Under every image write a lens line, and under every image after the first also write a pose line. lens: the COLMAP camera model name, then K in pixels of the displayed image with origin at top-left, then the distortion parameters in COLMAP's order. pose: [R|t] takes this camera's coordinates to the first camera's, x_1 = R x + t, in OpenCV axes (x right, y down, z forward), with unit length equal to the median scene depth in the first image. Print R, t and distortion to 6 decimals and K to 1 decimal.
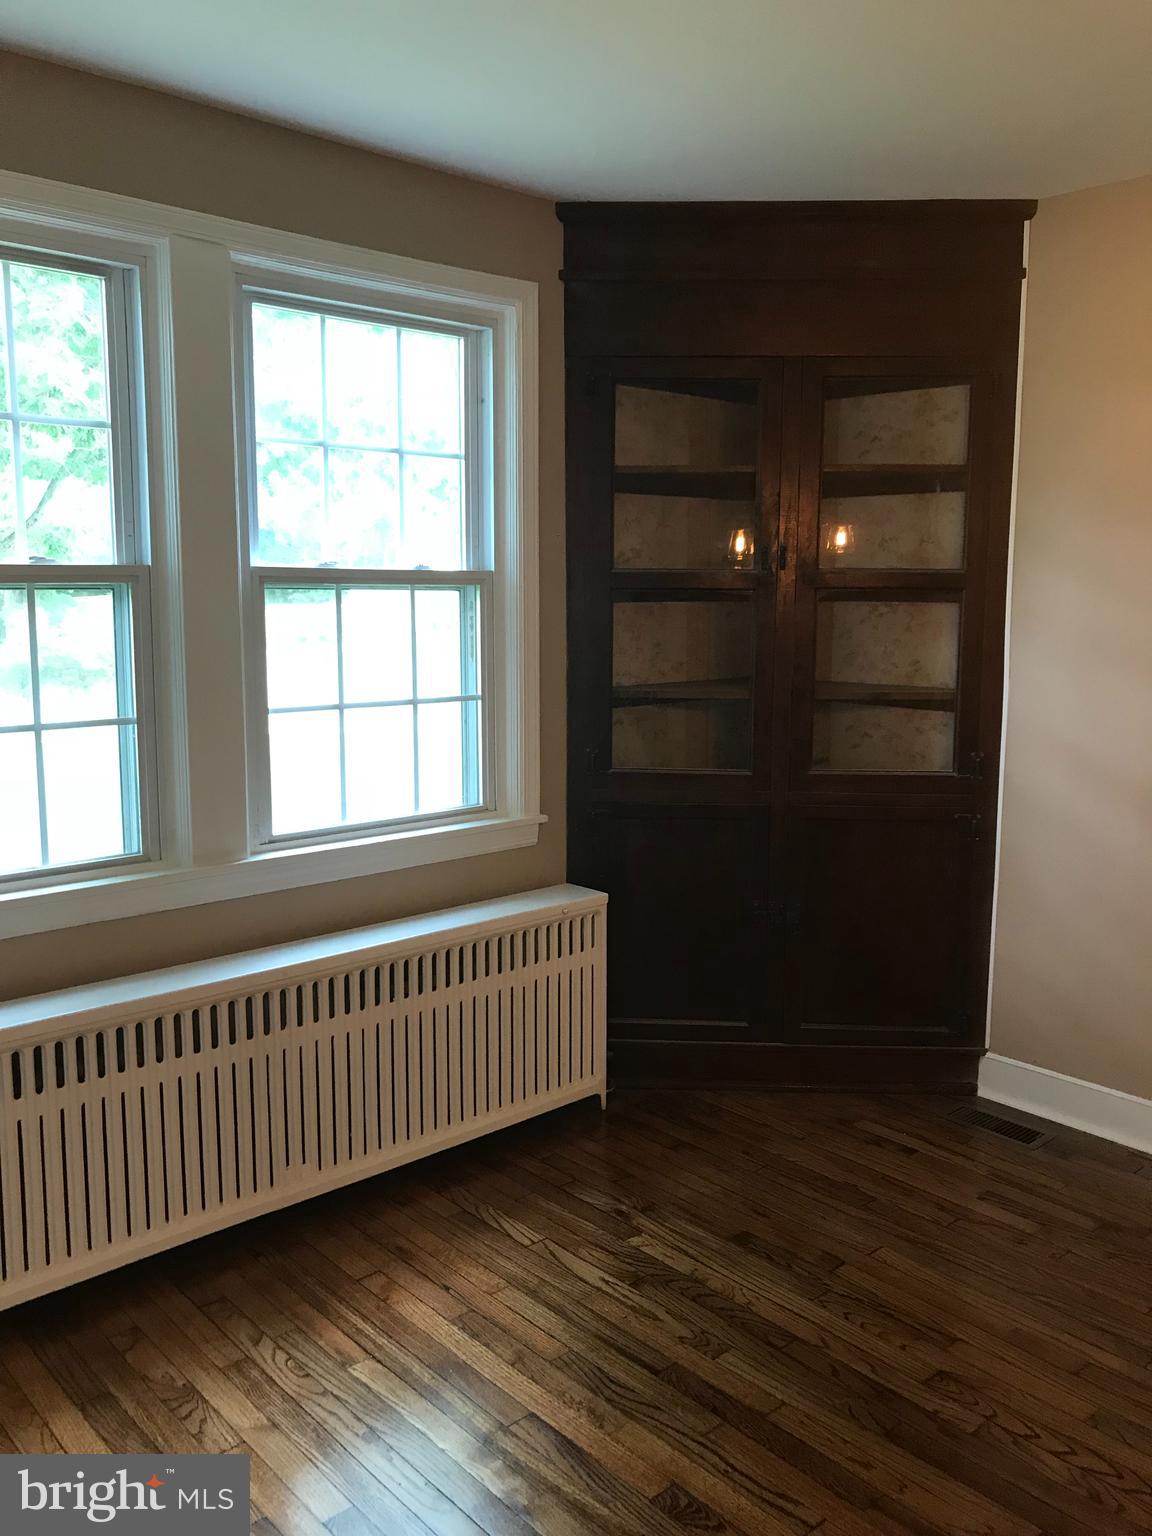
lens RADIAL K [[1258.3, 0, 569.9], [0, 1258.3, 767.6], [0, 0, 1]] dist [0.016421, -0.022603]
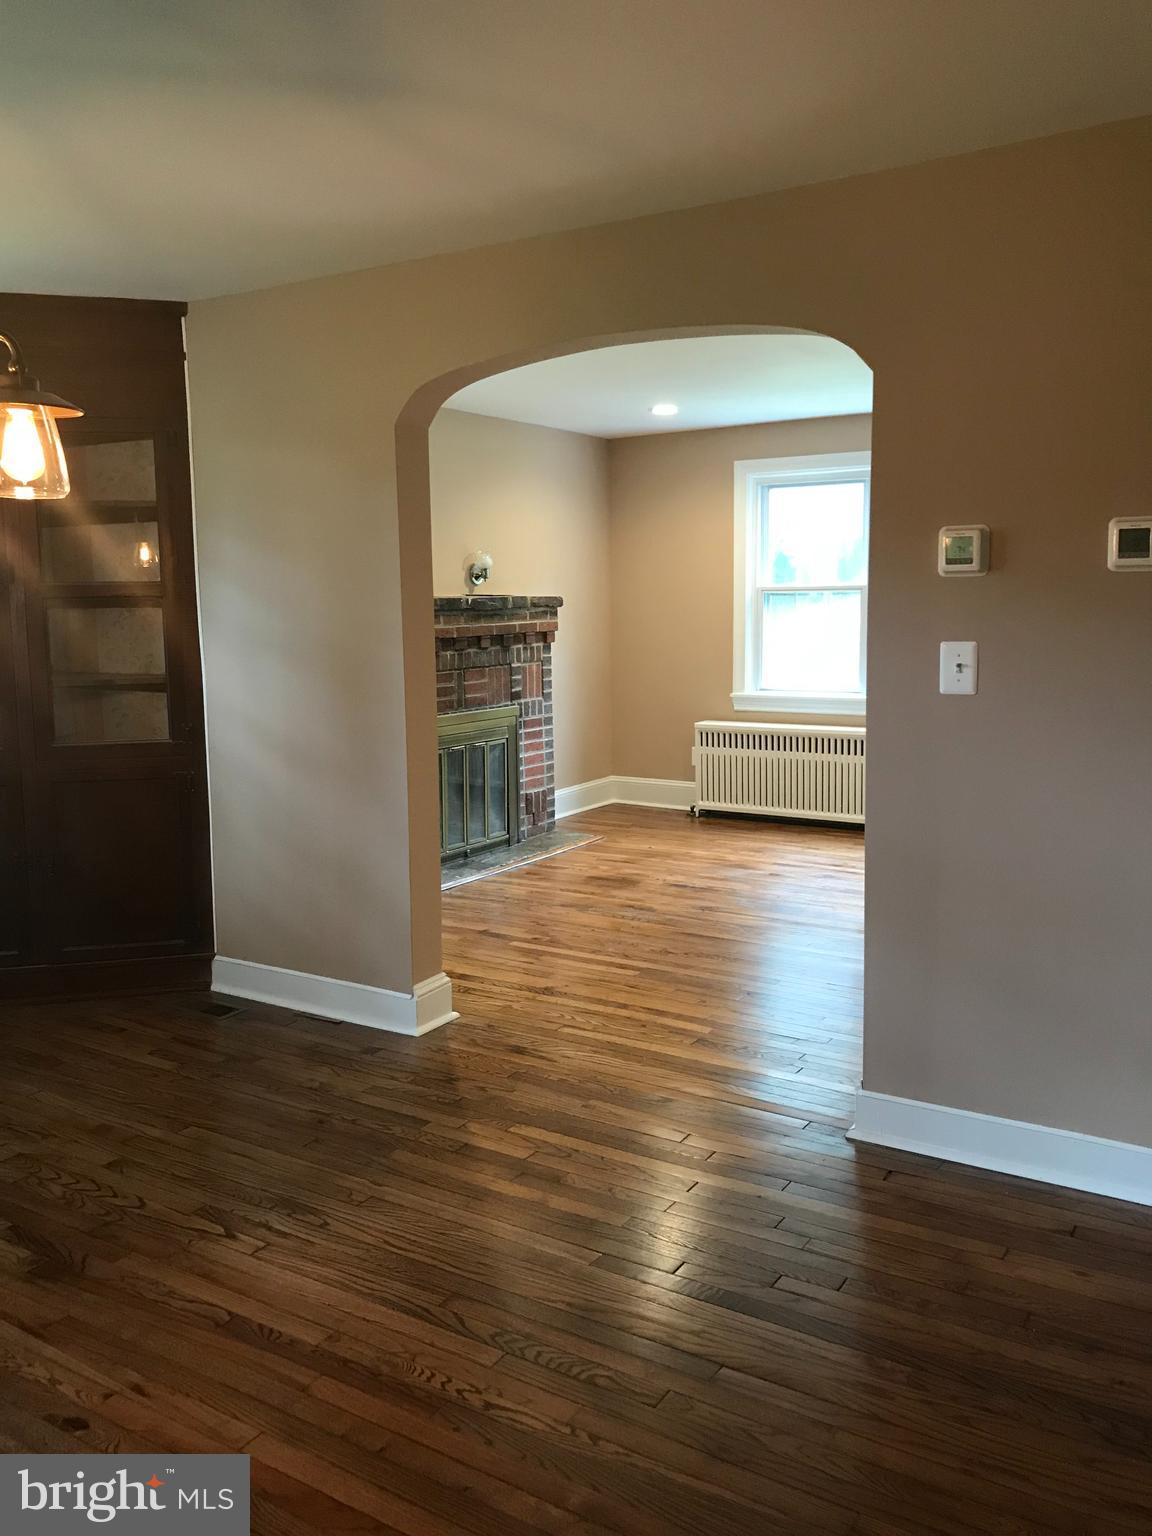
lens RADIAL K [[1258.3, 0, 569.0], [0, 1258.3, 768.9], [0, 0, 1]] dist [0.016421, -0.022603]
pose [[0.956775, -0.050865, 0.286346, 0.326454], [0.050450, 0.998688, 0.008831, 0.042896], [-0.286419, 0.005997, 0.958086, -0.350398]]
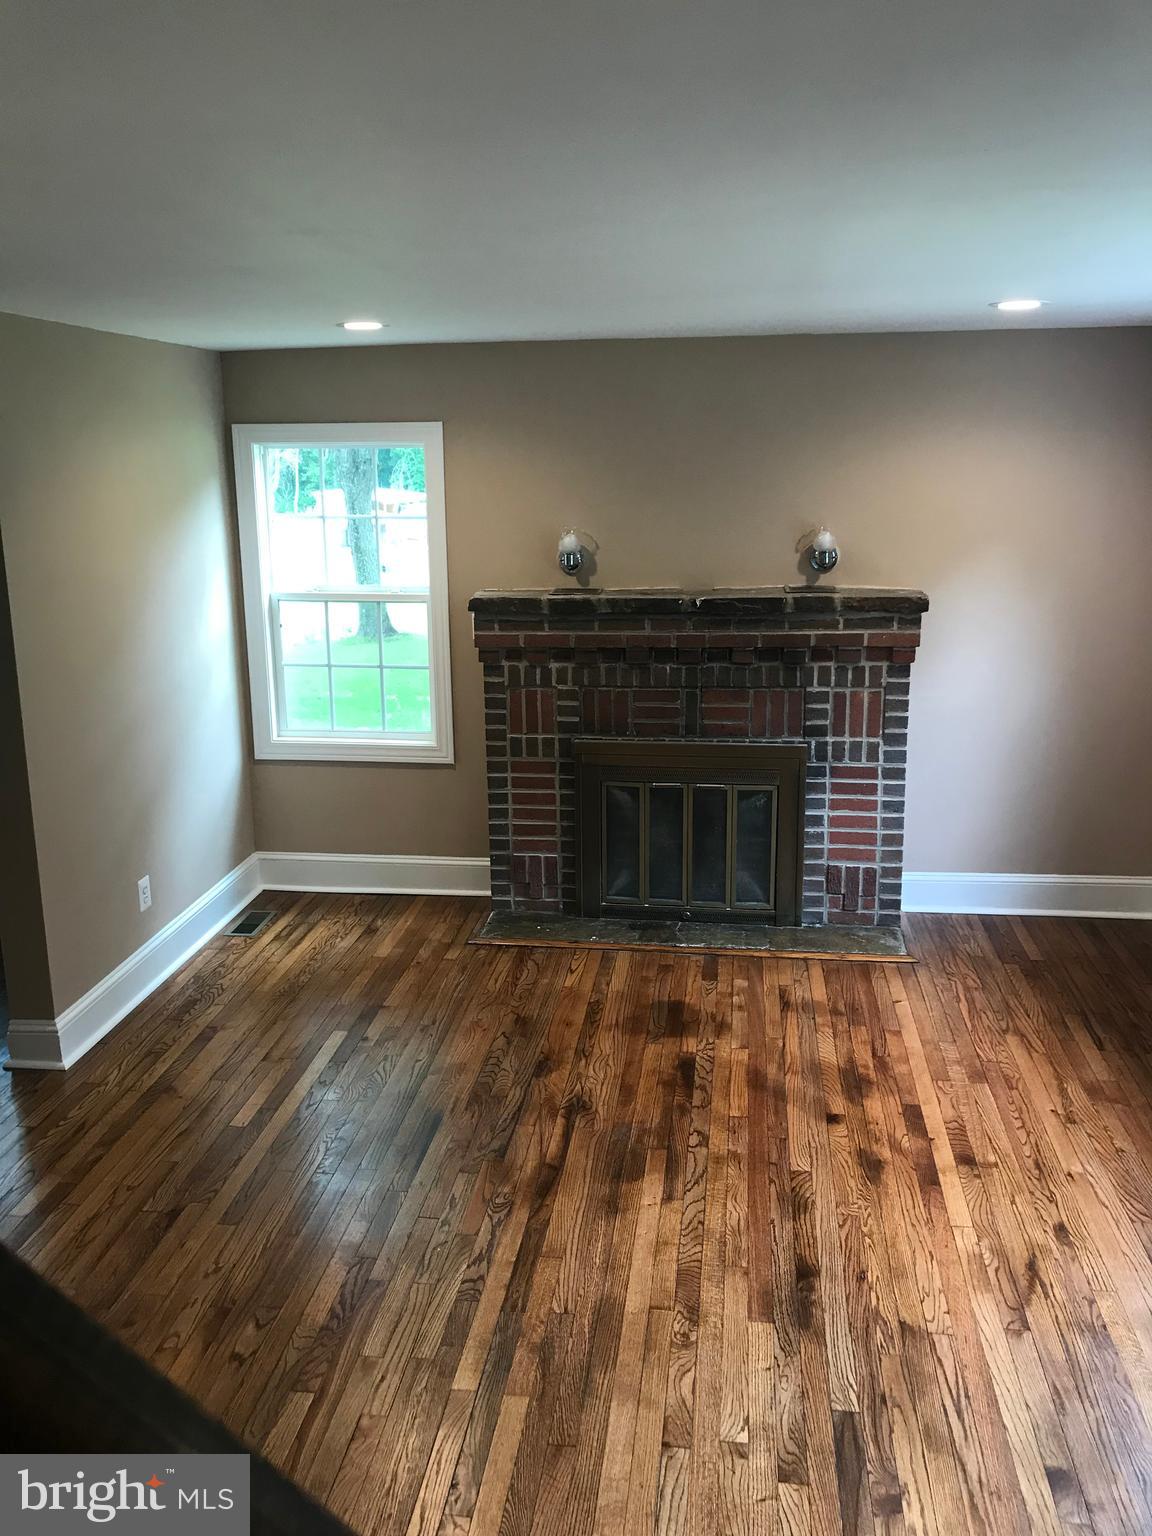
lens RADIAL K [[1258.3, 0, 607.2], [0, 1258.3, 764.6], [0, 0, 1]] dist [0.016421, -0.022603]
pose [[0.671717, 0.165191, -0.722155, 1.540814], [-0.086021, 0.985620, 0.145444, -0.179905], [0.735797, -0.035577, 0.676267, 0.334199]]
